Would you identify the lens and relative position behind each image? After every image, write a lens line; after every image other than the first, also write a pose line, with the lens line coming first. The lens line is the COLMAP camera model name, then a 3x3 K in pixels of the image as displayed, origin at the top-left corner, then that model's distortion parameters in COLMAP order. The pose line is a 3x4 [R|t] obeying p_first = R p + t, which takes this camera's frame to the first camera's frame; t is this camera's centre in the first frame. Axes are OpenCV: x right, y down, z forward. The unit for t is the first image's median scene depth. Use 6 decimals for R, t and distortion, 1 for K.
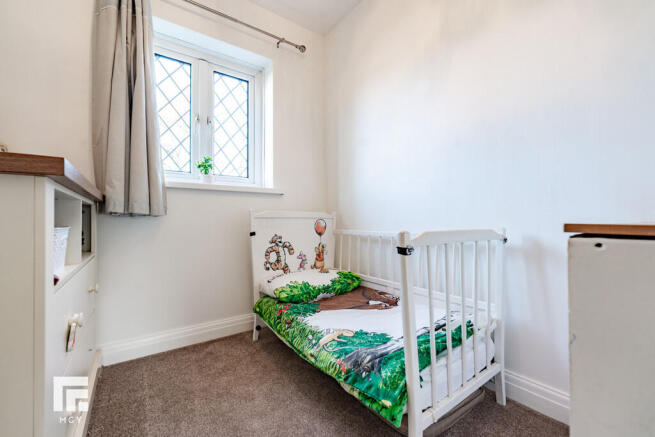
lens RADIAL K [[263.6, 0, 324.1], [0, 263.6, 221.9], [0, 0, 1]] dist [0.000609, -0.000071]
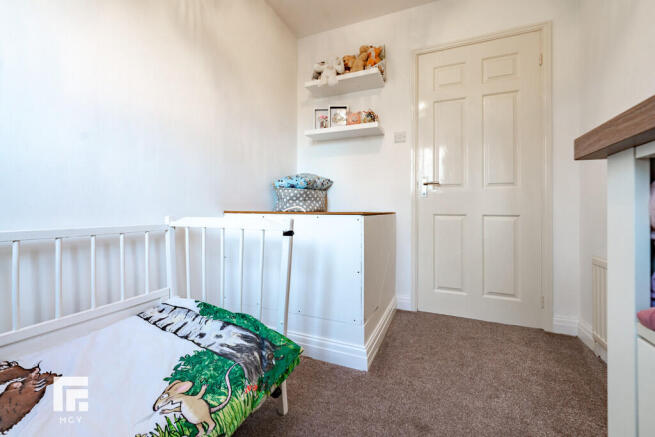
lens RADIAL K [[263.6, 0, 324.1], [0, 263.6, 221.9], [0, 0, 1]] dist [0.000609, -0.000071]
pose [[-0.525457, -0.001588, 0.850819, -0.637222], [-0.000234, 0.999998, 0.001722, 0.037325], [-0.850820, 0.000706, -0.525457, 1.086258]]
